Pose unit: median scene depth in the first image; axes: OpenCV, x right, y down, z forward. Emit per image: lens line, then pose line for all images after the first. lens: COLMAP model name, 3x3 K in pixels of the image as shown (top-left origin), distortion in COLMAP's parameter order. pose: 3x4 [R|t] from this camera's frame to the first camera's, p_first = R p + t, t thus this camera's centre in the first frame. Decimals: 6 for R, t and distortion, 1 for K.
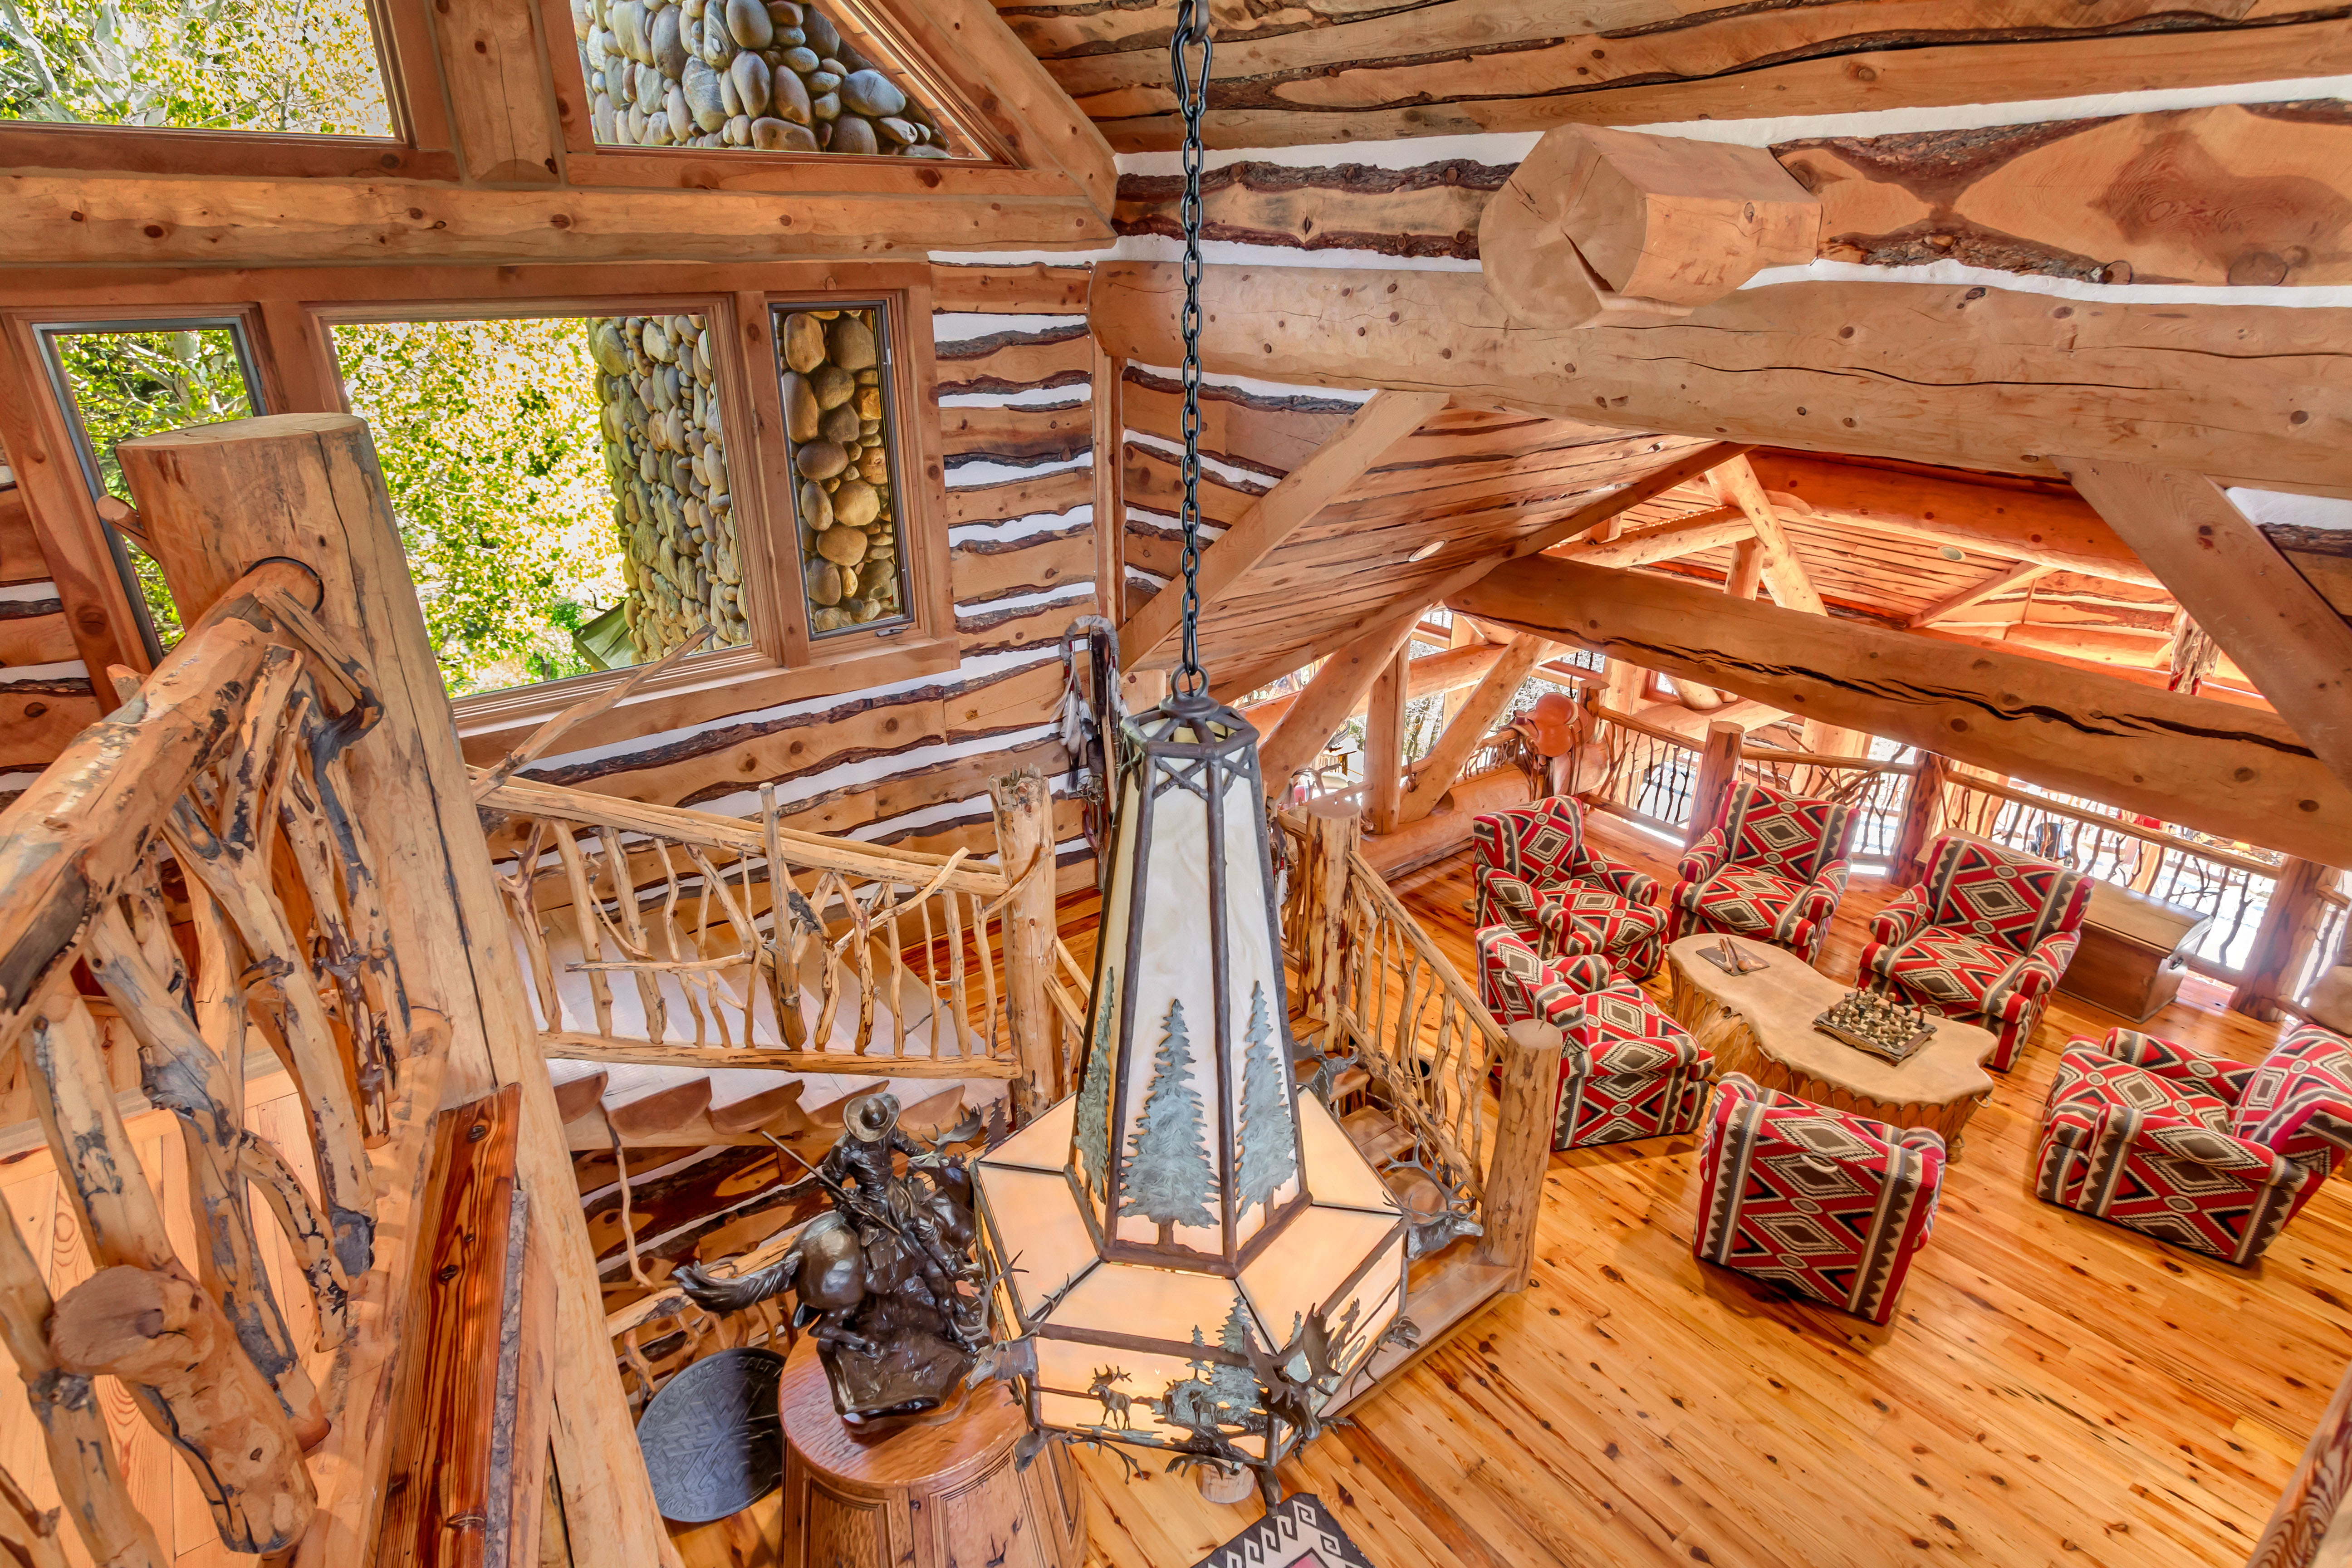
lens RADIAL K [[1252.2, 0, 1175.0], [0, 1252.2, 774.6], [0, 0, 1]] dist [0.006360, 0.000652]
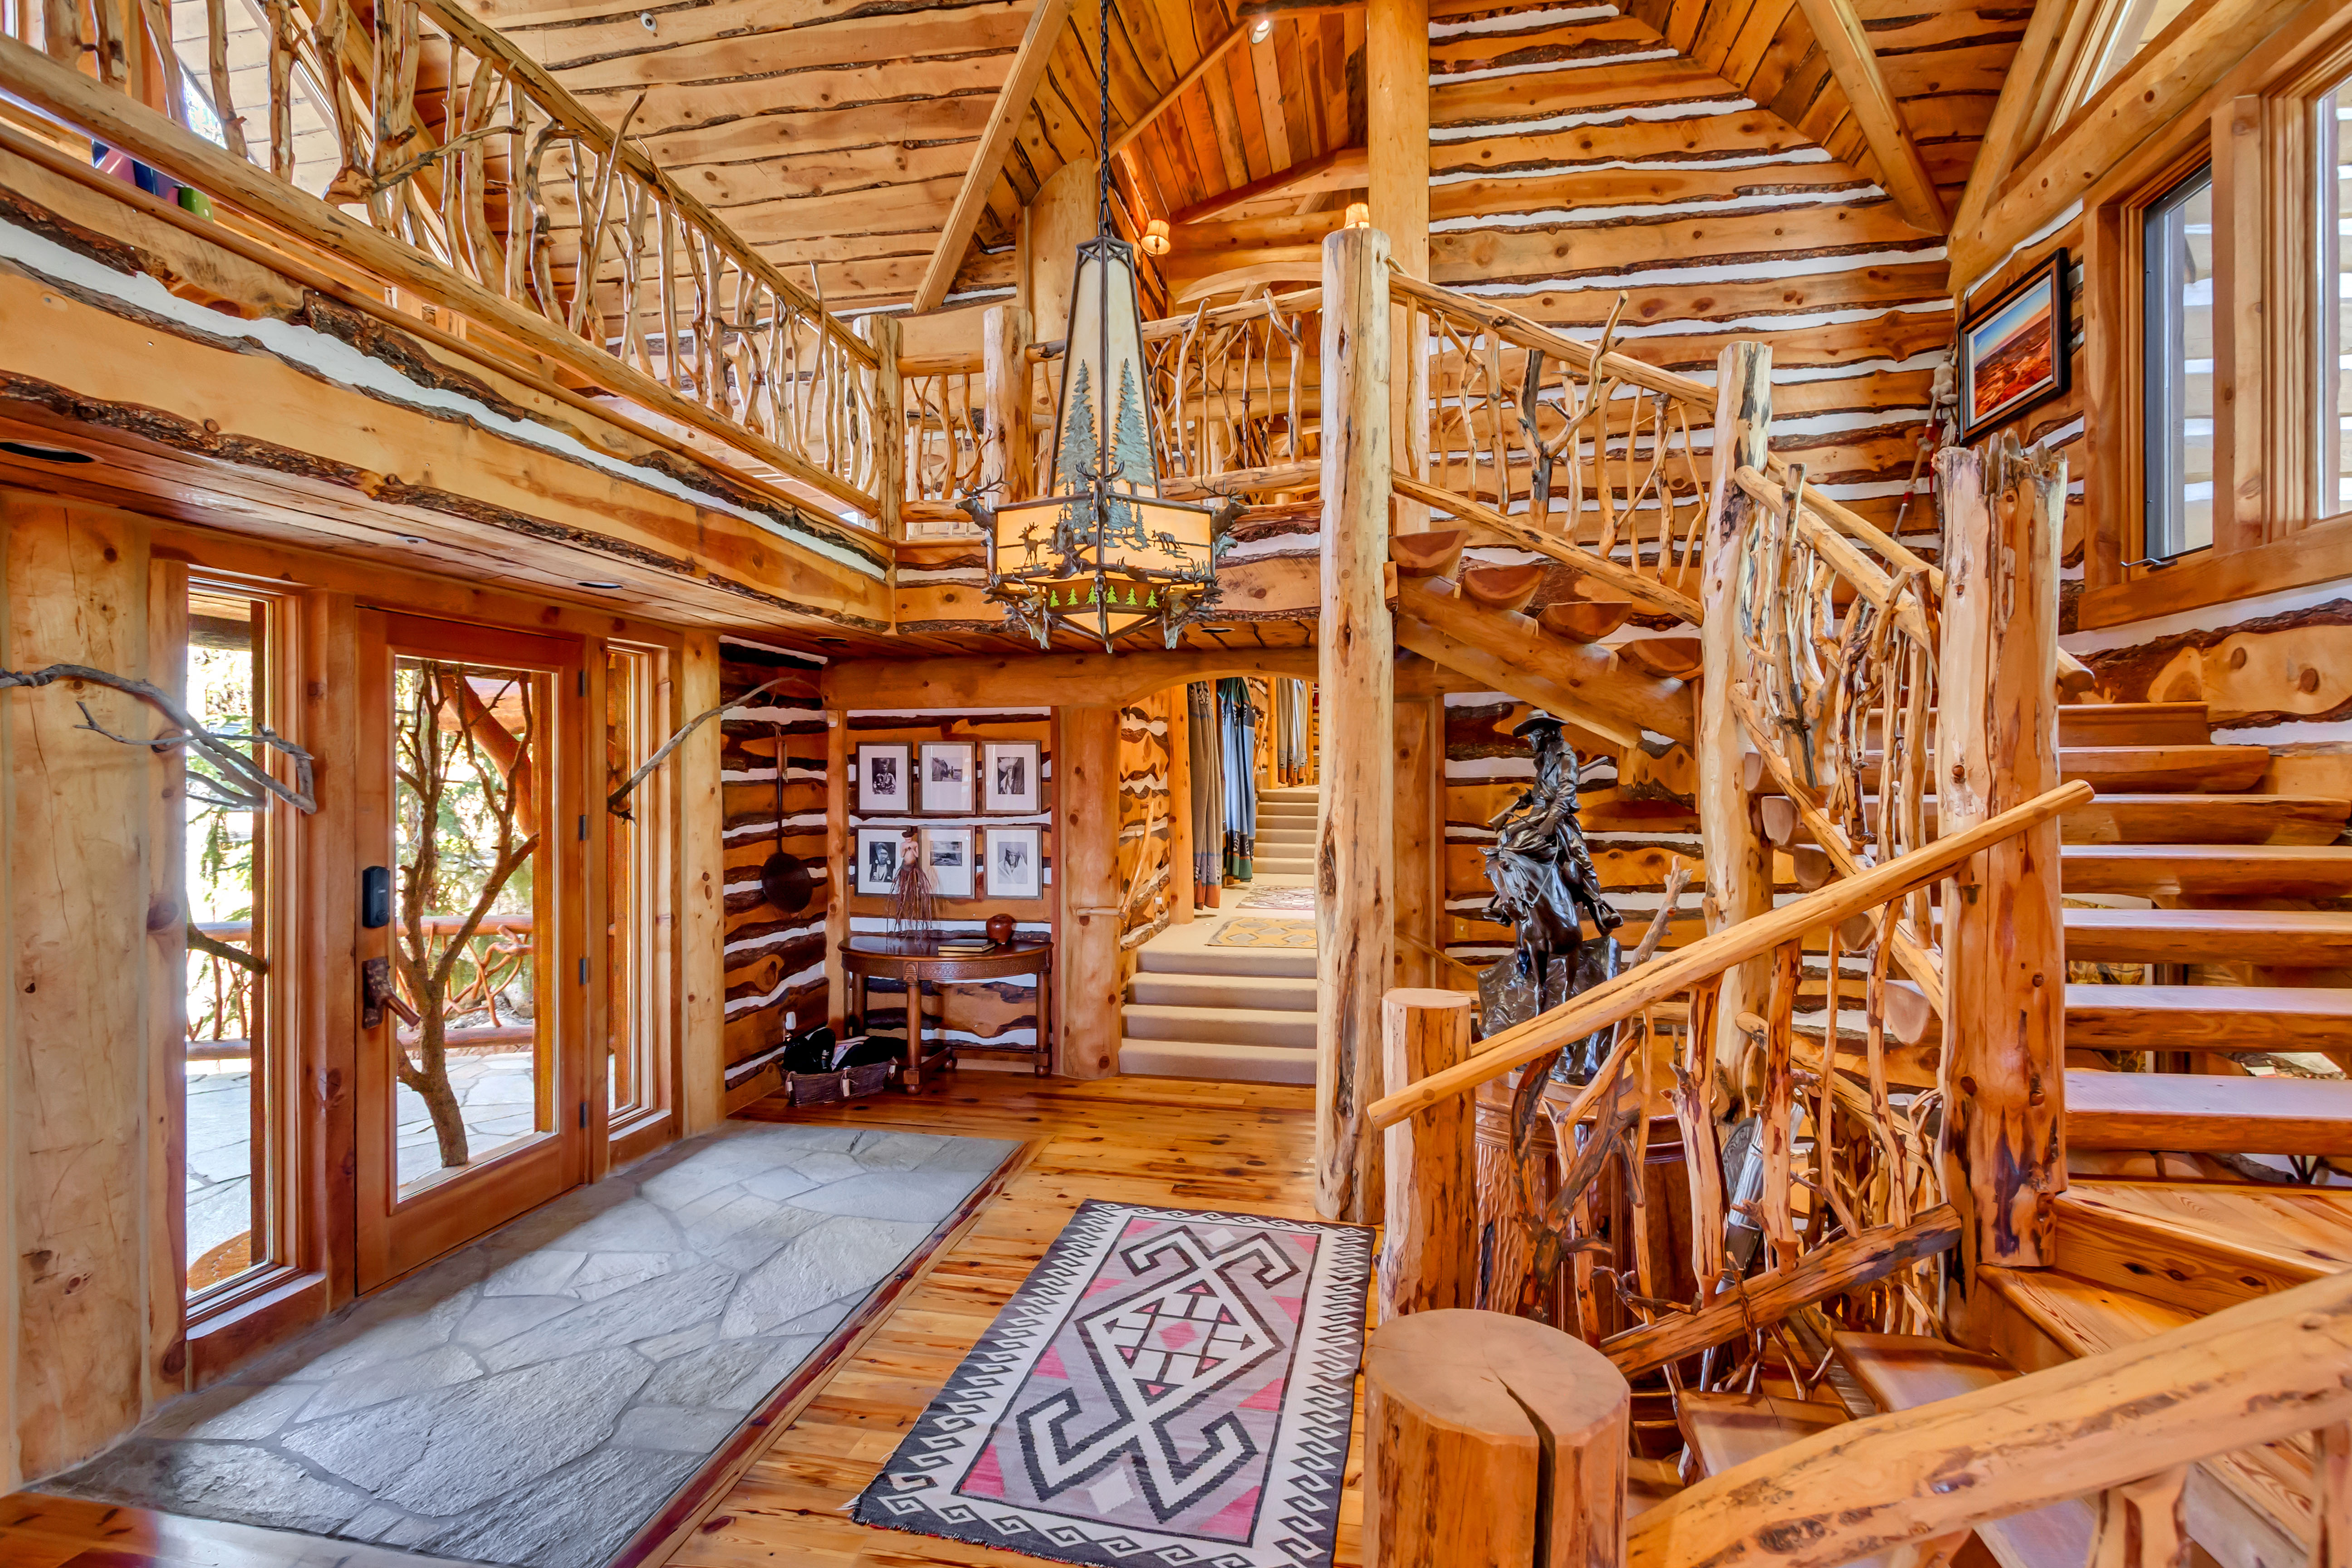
lens RADIAL K [[1089.9, 0, 1177.3], [0, 1089.9, 779.5], [0, 0, 1]] dist [0.013238, -0.006866]
pose [[-0.759108, 0.004946, -0.650946, 0.379892], [-0.259529, 0.914763, 0.309603, 0.062303], [0.596993, 0.403961, -0.693120, 0.907194]]
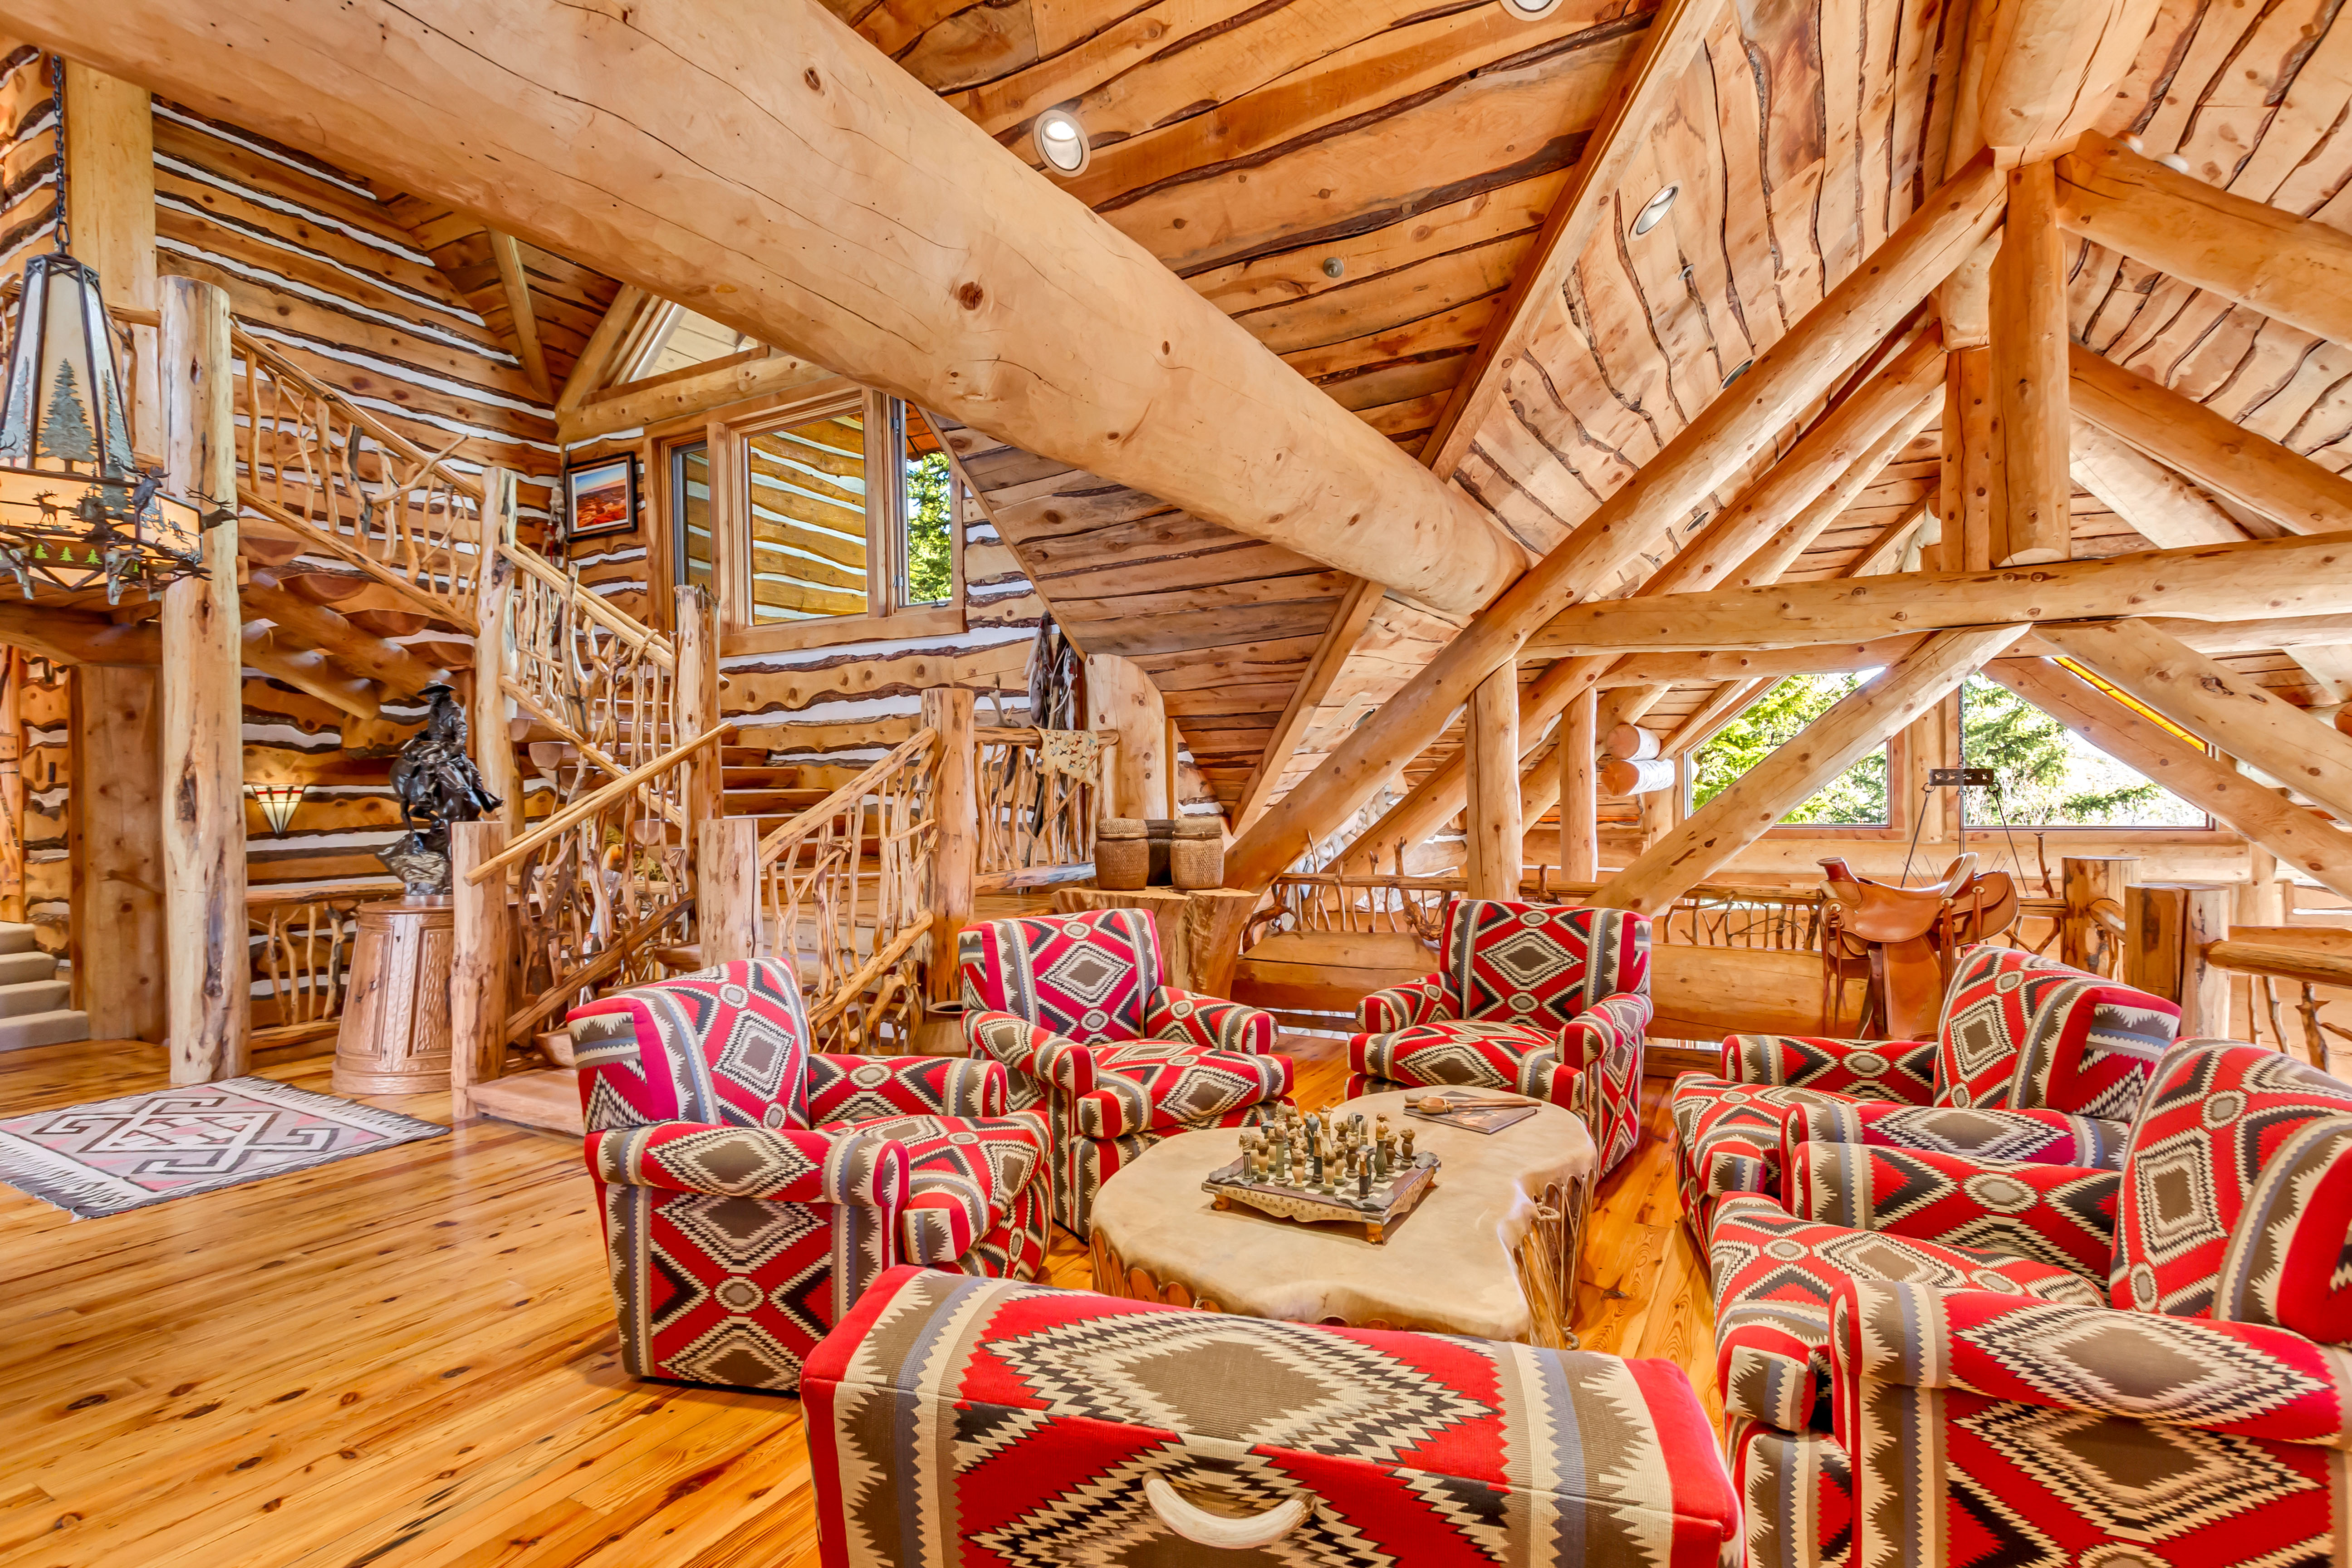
lens RADIAL K [[1154.5, 0, 1182.2], [0, 1154.5, 791.6], [0, 0, 1]] dist [0.002105, -0.000536]
pose [[0.381688, -0.001913, -0.924289, 1.021732], [-0.358672, 0.921330, -0.150021, 0.165072], [0.851862, 0.388778, 0.350975, 0.840855]]
